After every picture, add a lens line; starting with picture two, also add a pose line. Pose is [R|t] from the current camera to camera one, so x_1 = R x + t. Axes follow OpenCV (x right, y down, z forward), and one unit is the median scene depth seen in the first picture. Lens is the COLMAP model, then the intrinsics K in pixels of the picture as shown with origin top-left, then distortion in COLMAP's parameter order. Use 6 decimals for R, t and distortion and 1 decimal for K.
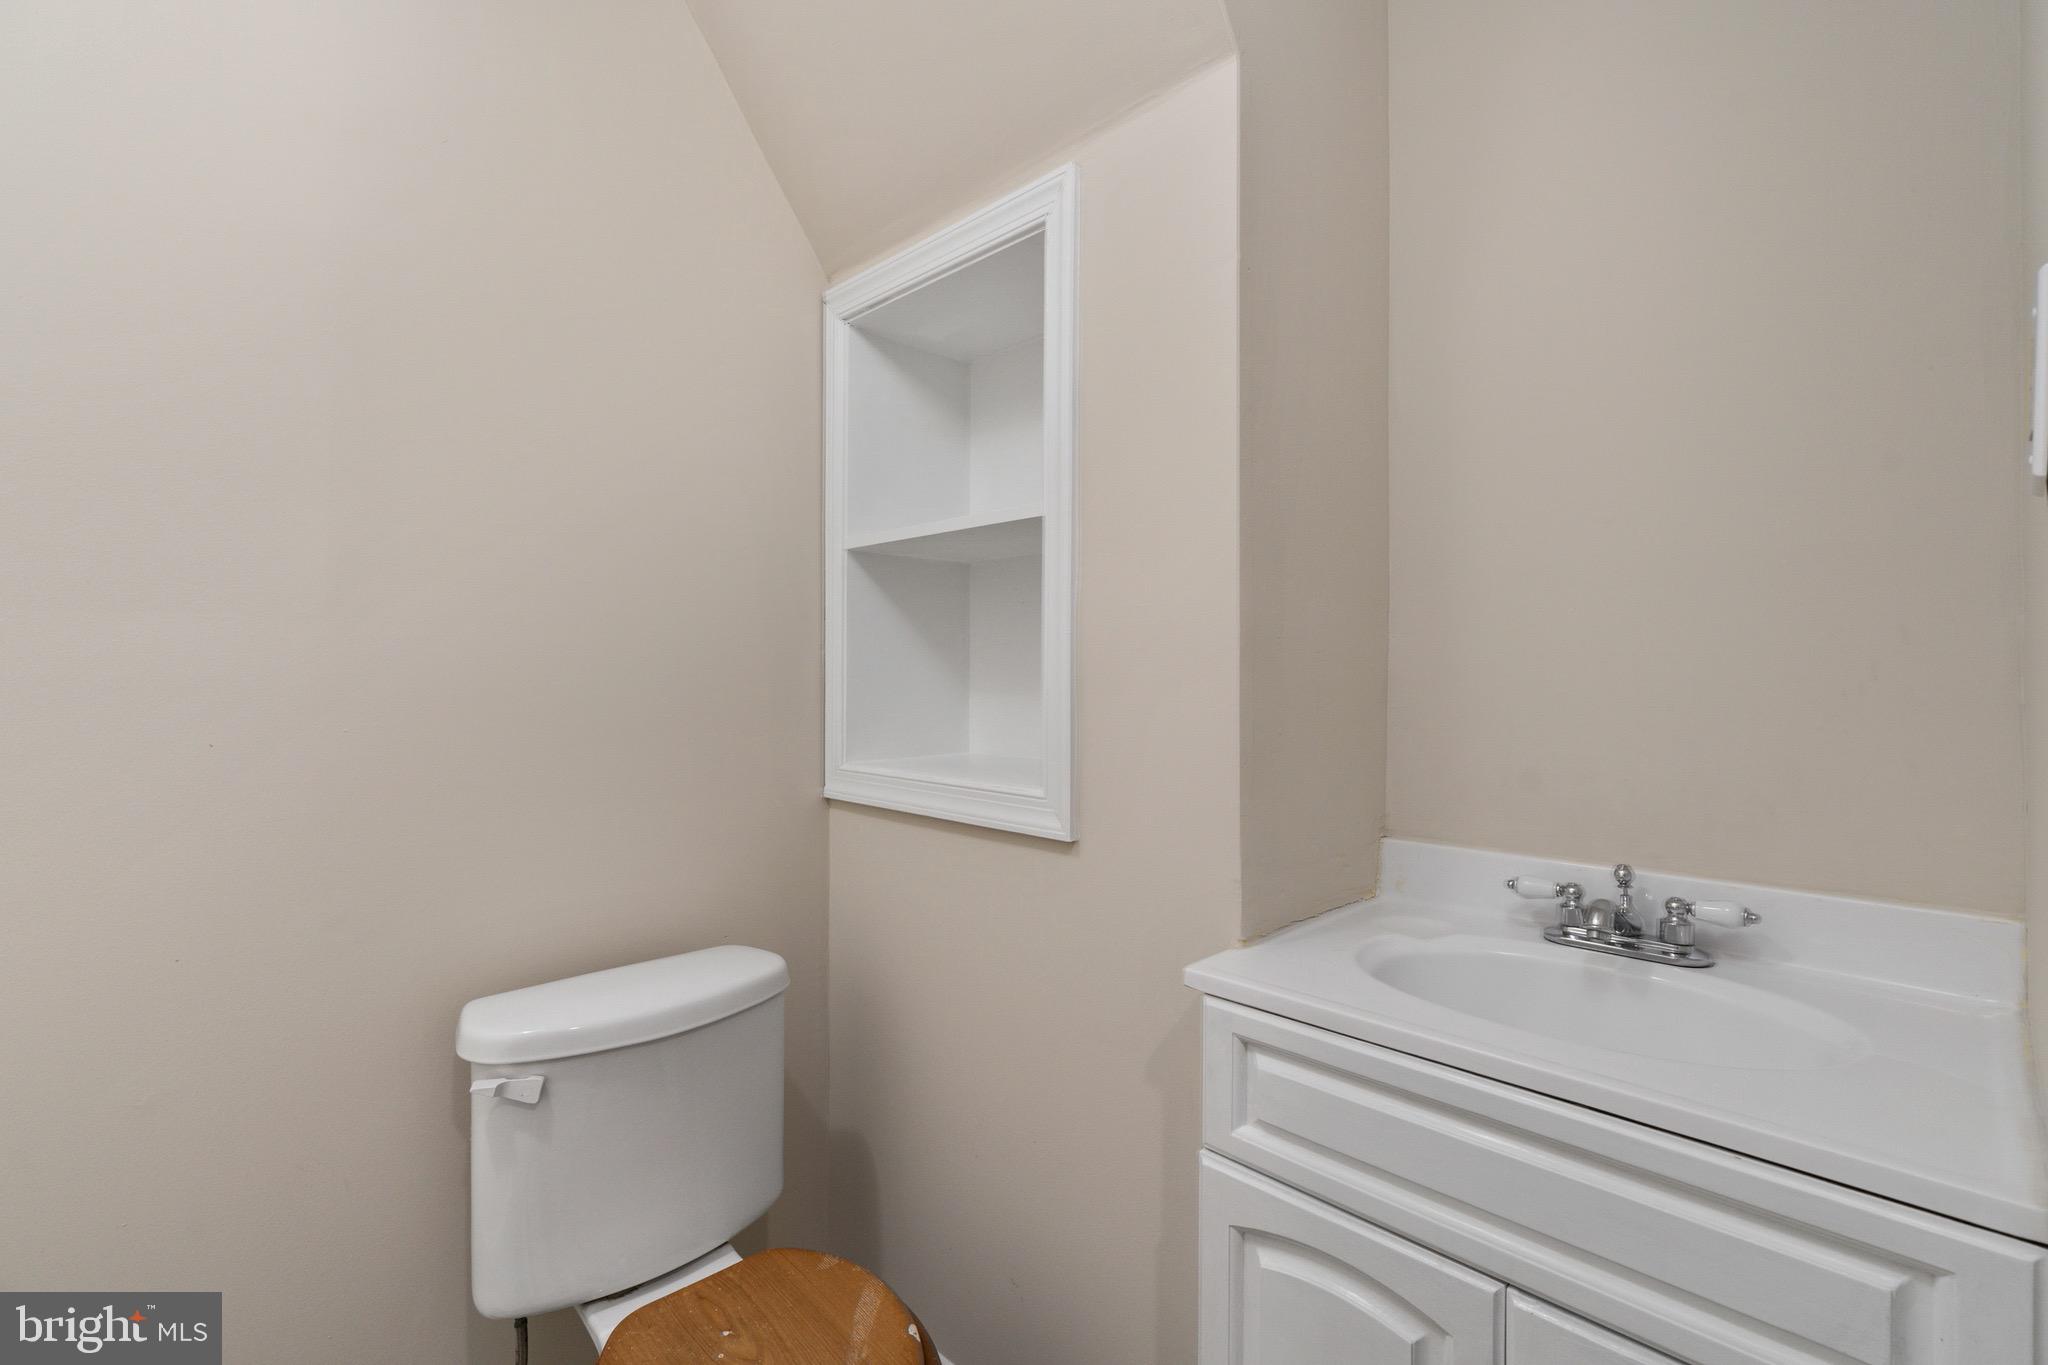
lens RADIAL K [[933.4, 0, 1028.2], [0, 933.4, 674.9], [0, 0, 1]] dist [-0.008698, 0.003841]
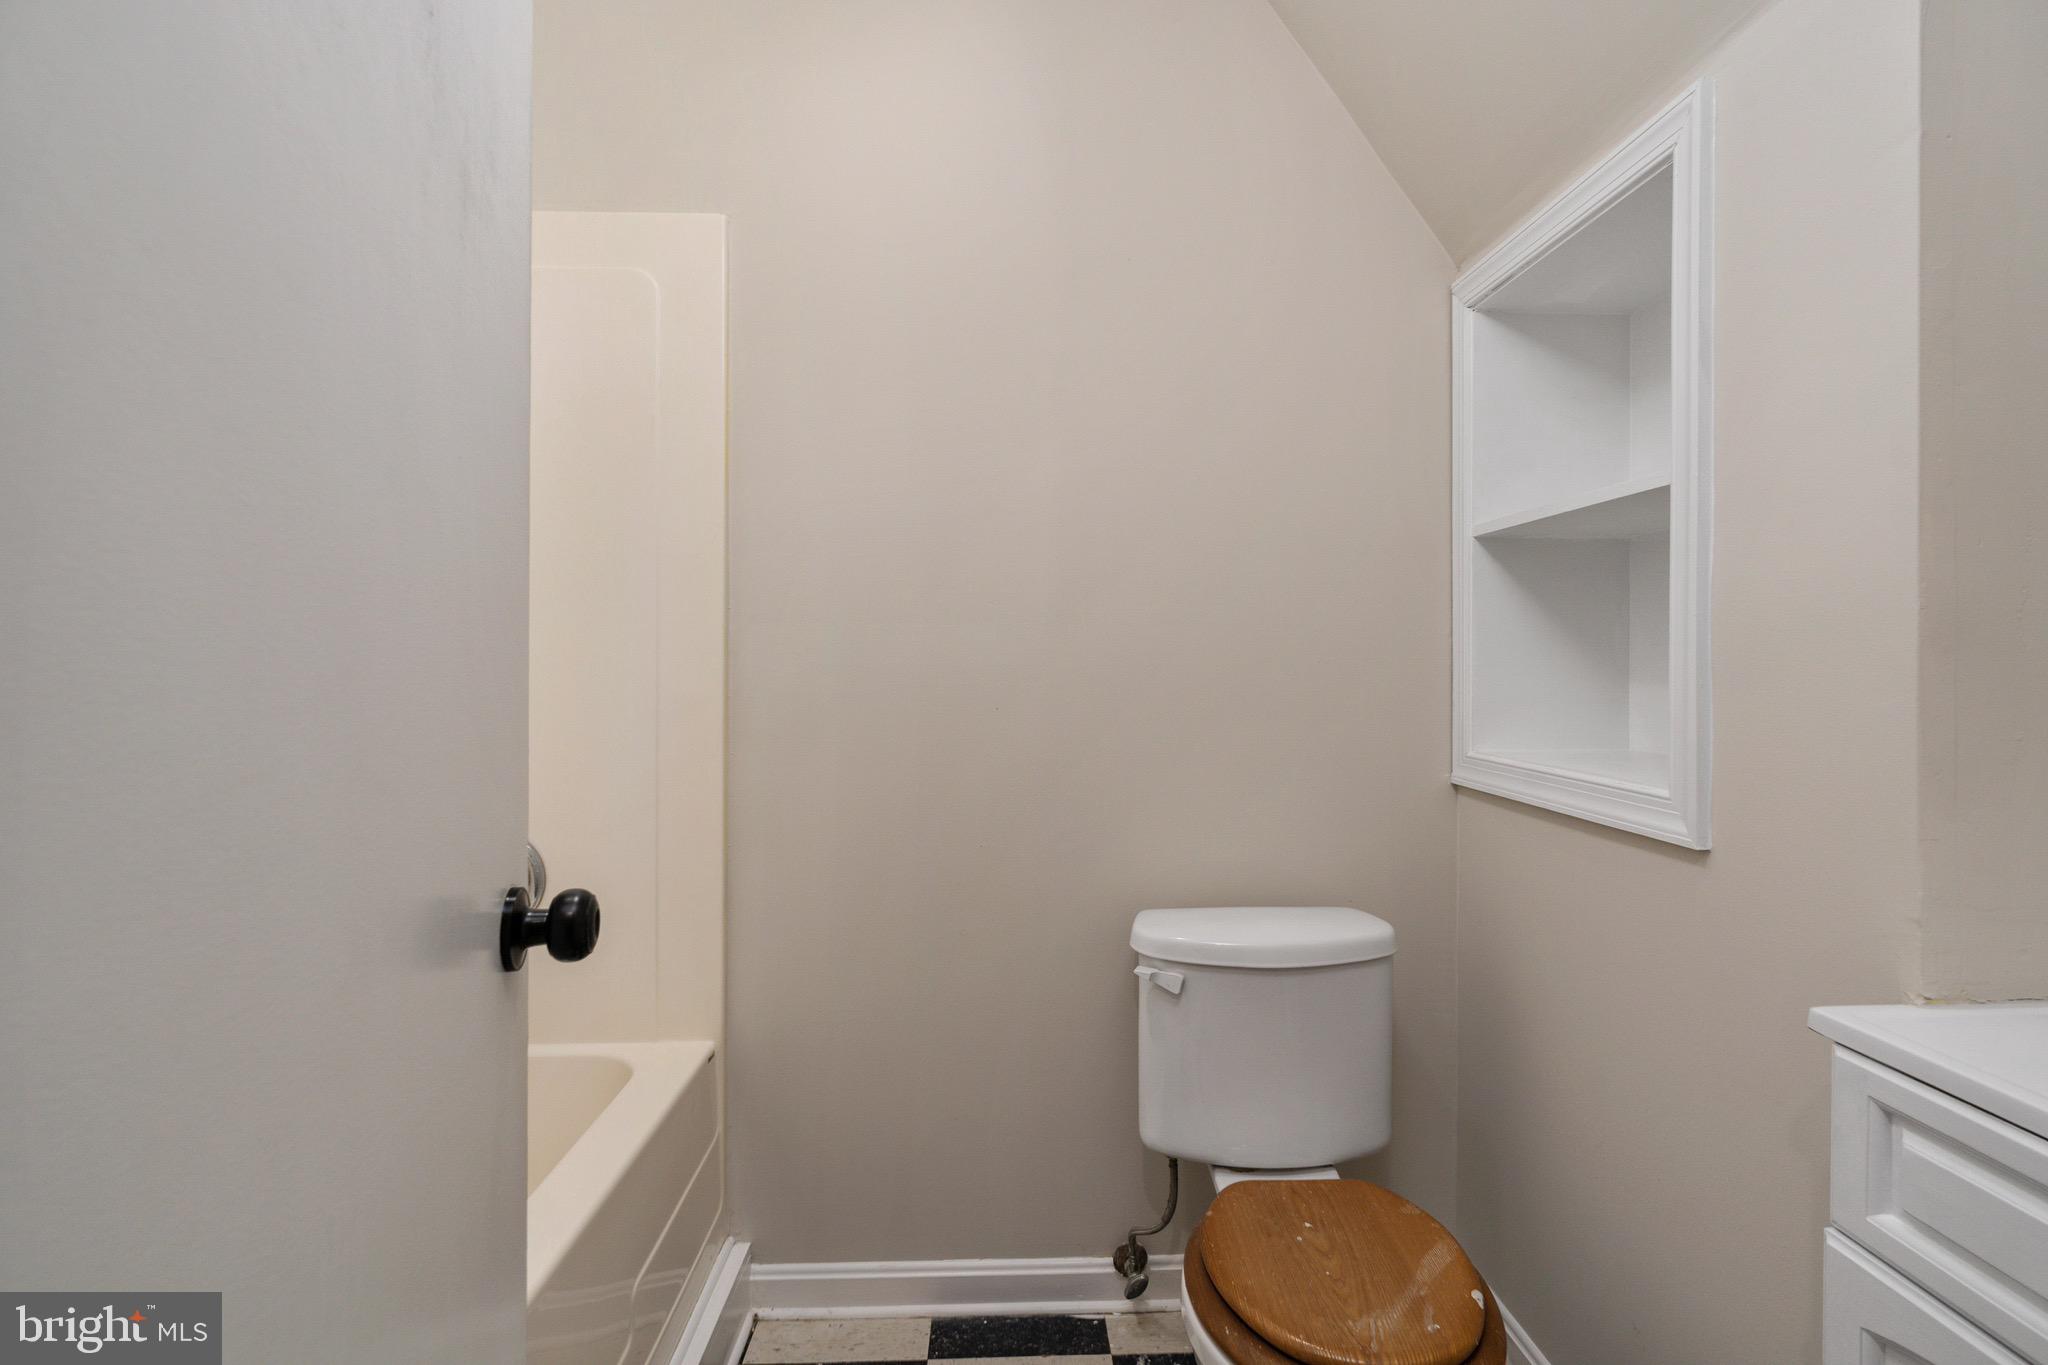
lens RADIAL K [[933.4, 0, 1022.2], [0, 933.4, 674.9], [0, 0, 1]] dist [-0.008698, 0.003841]
pose [[0.730419, 0.008554, -0.682946, 0.184129], [-0.000472, 0.999928, 0.012020, 0.002596], [0.682999, -0.008457, 0.730370, -0.083648]]
